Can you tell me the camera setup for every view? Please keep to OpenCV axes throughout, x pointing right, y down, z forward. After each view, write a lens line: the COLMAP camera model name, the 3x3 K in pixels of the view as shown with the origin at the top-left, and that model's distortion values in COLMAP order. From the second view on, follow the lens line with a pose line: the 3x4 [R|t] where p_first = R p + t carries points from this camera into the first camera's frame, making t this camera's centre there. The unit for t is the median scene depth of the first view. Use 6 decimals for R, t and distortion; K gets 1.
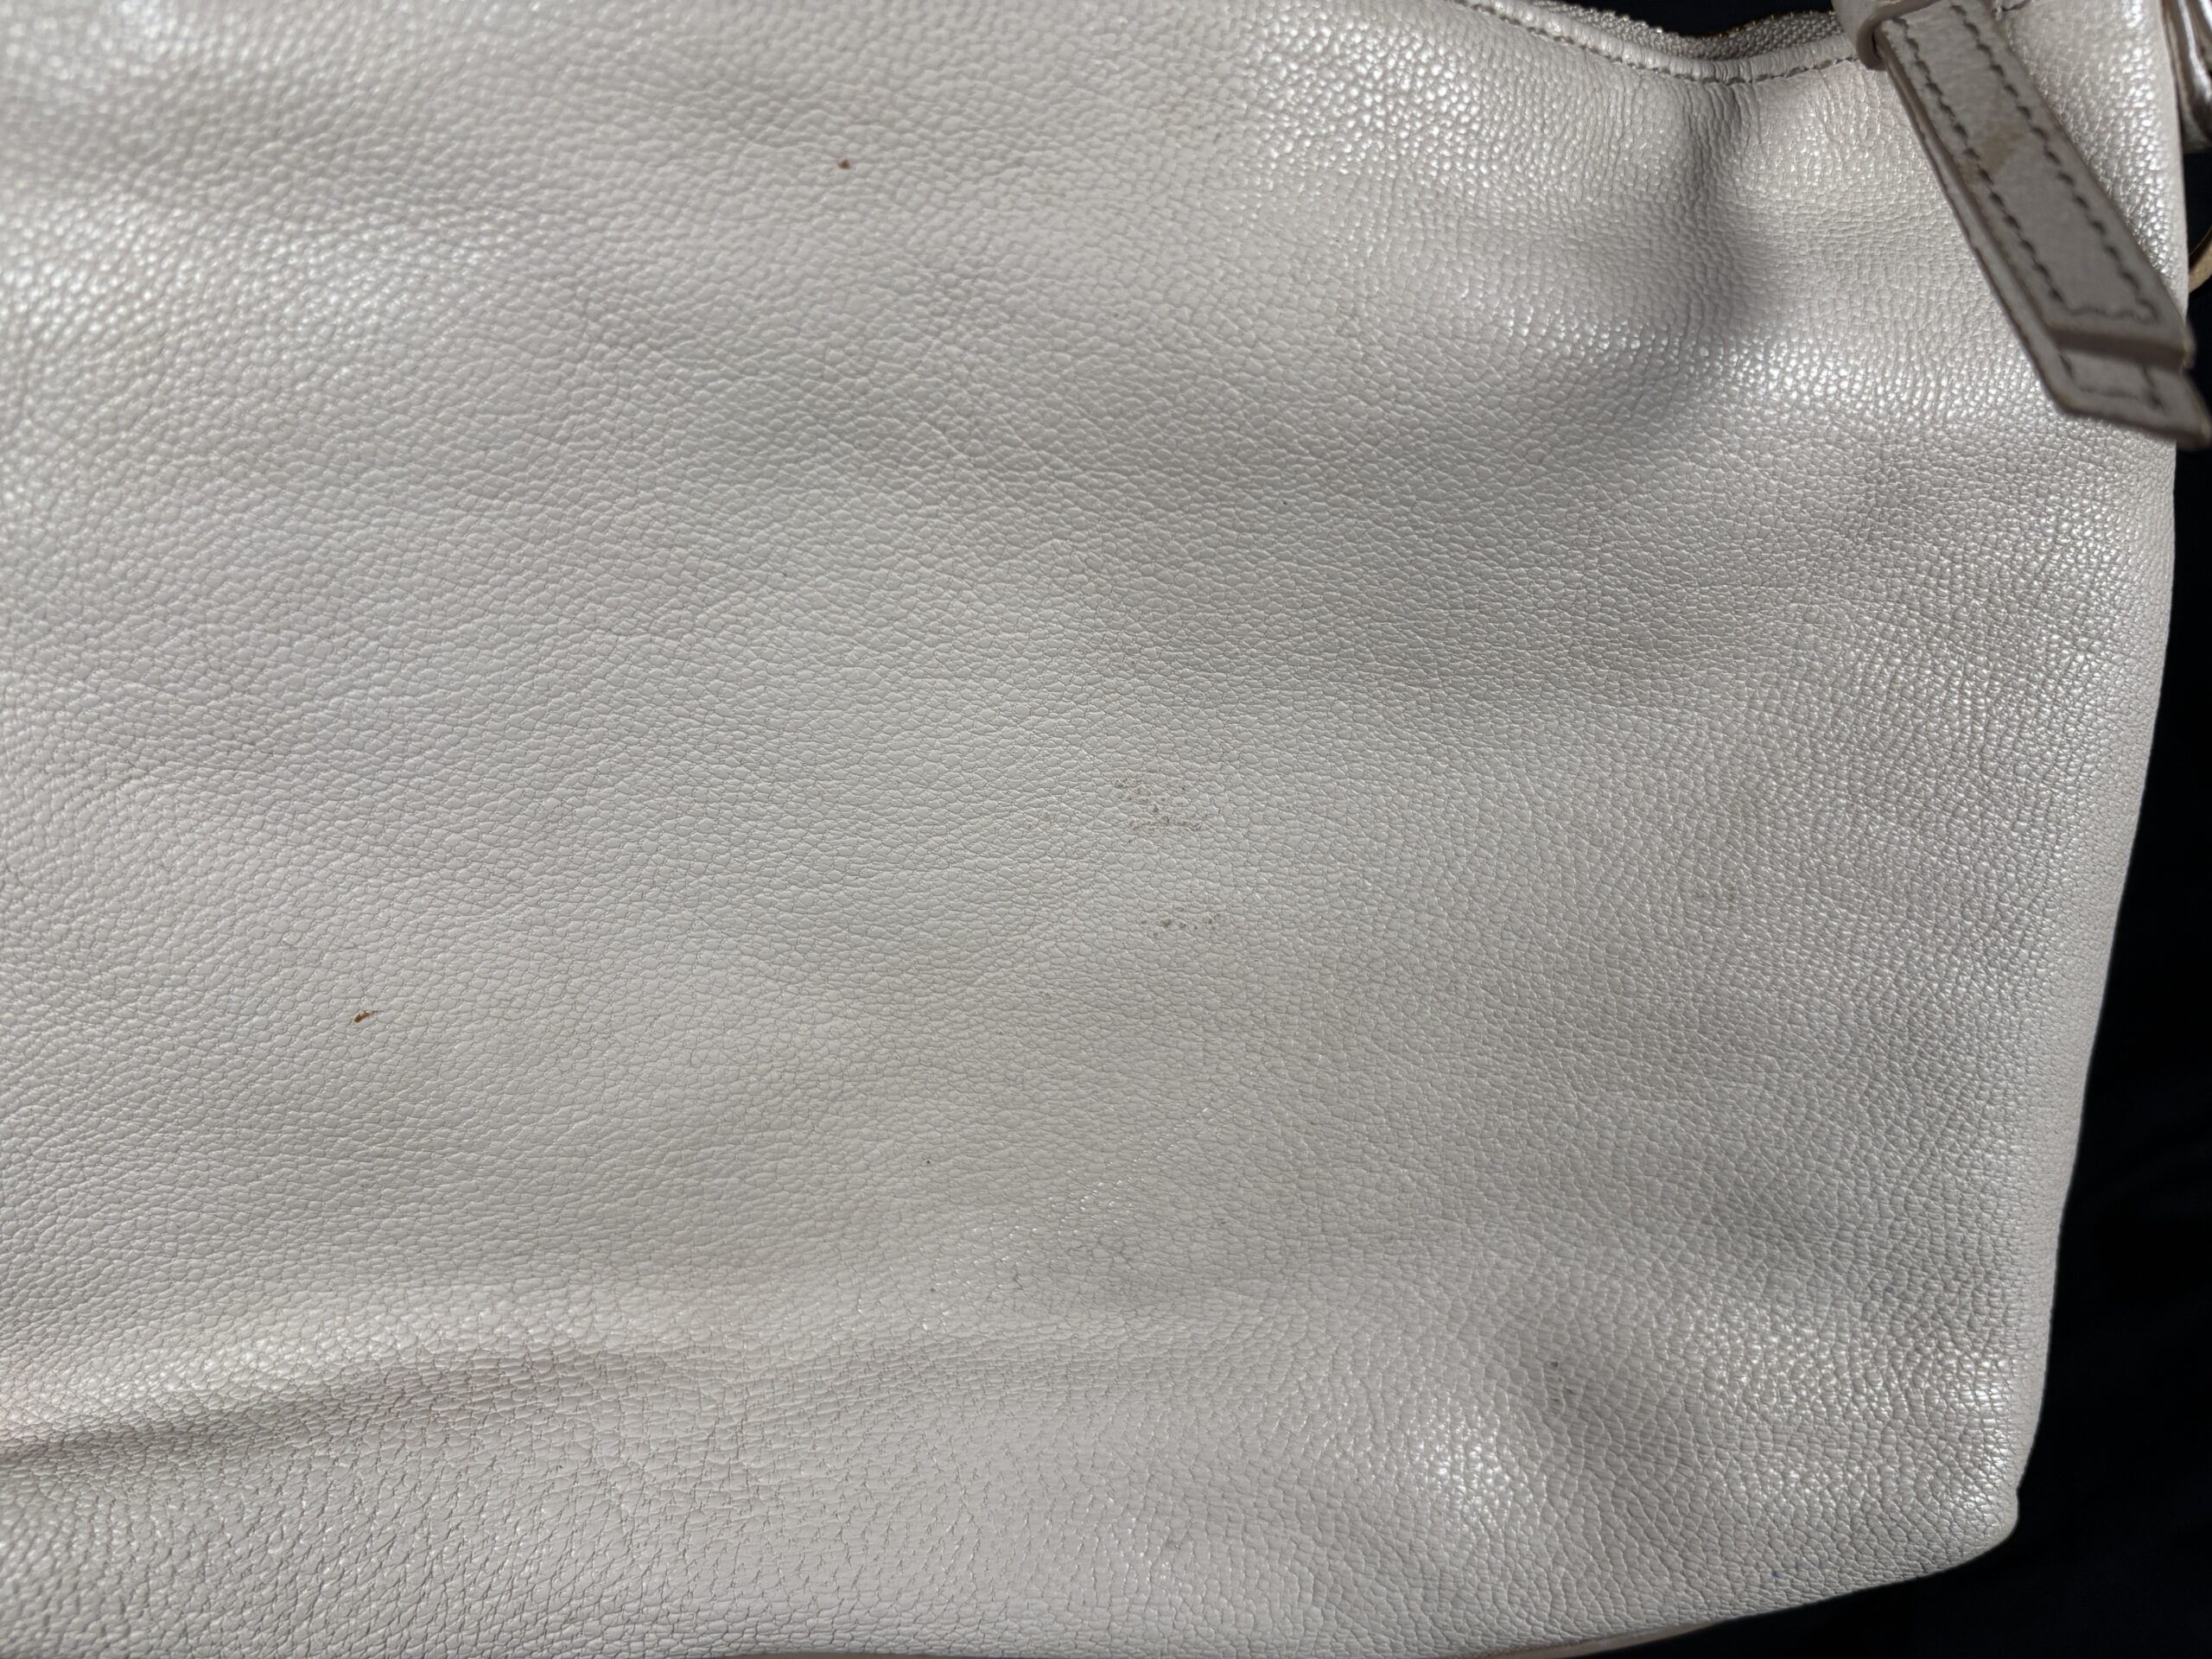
lens RADIAL K [[1653.2, 0, 1021.5], [0, 1653.2, 827.6], [0, 0, 1]] dist [-0.010023, -0.049854]
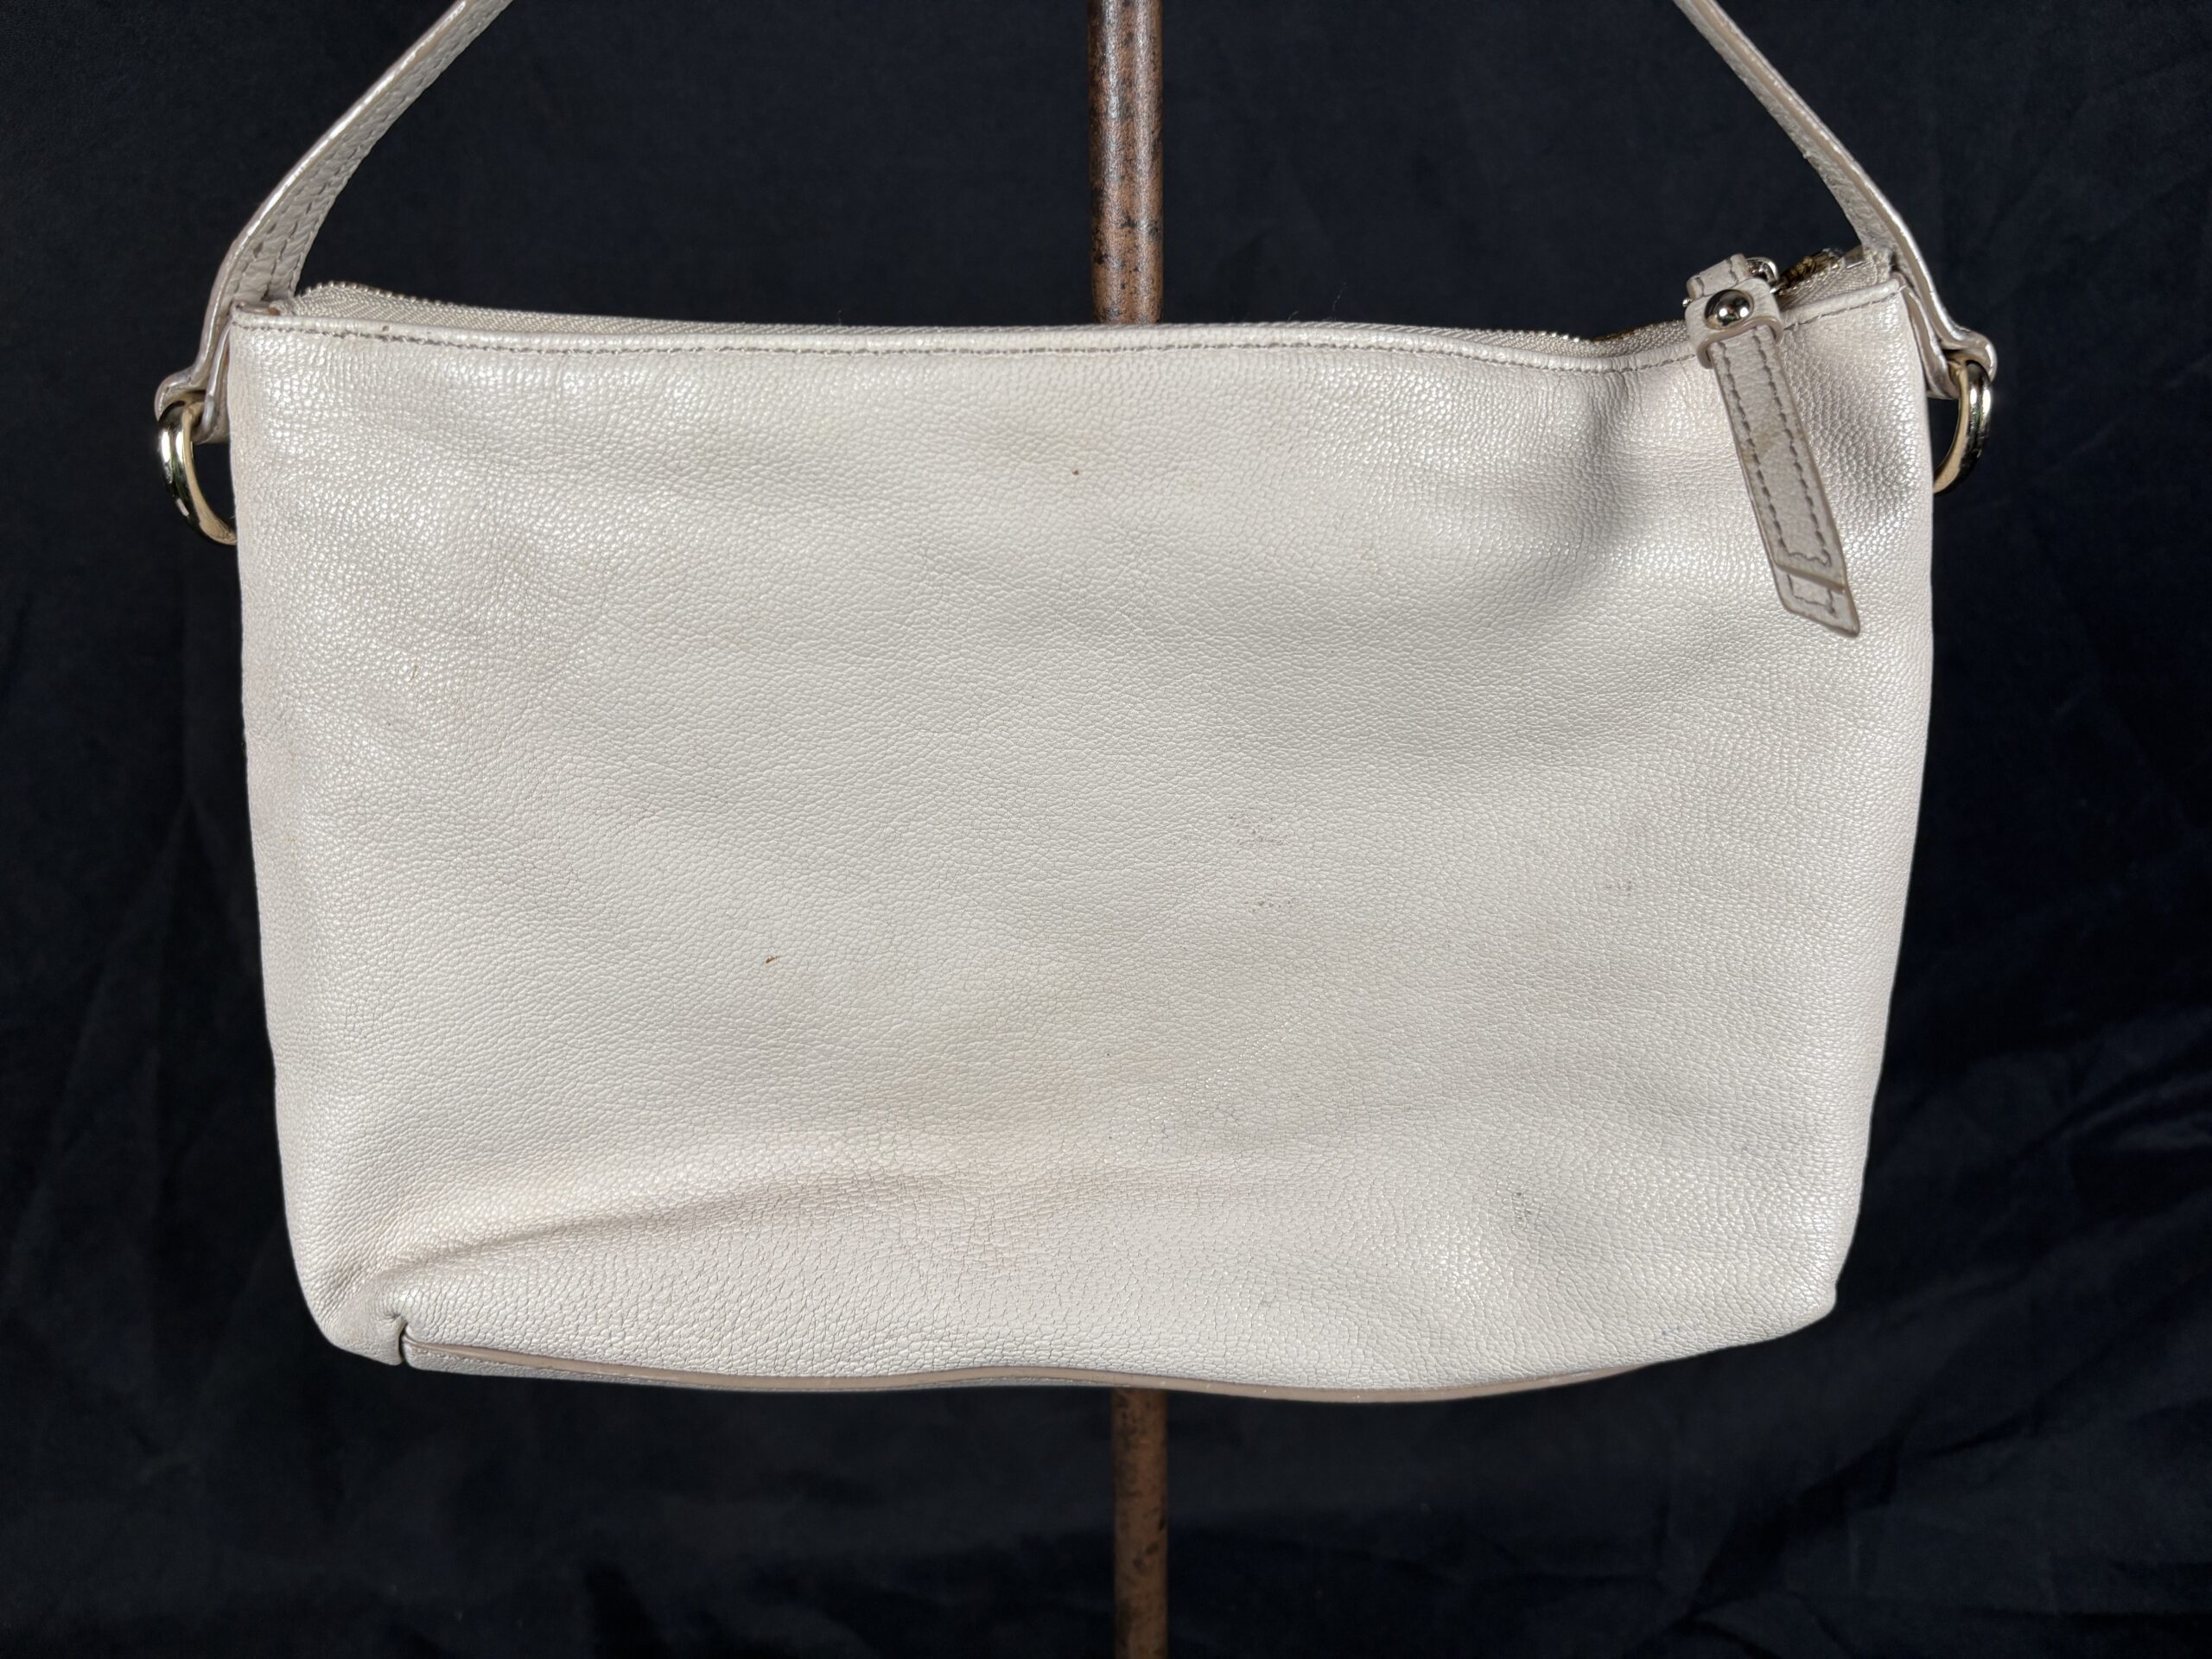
lens RADIAL K [[1653.2, 0, 1061.0], [0, 1653.2, 784.4], [0, 0, 1]] dist [-0.010023, -0.049854]
pose [[0.999272, 0.001034, -0.038130, -0.045341], [-0.001117, 0.999997, -0.002180, -0.054387], [0.038127, 0.002221, 0.999270, -0.608660]]
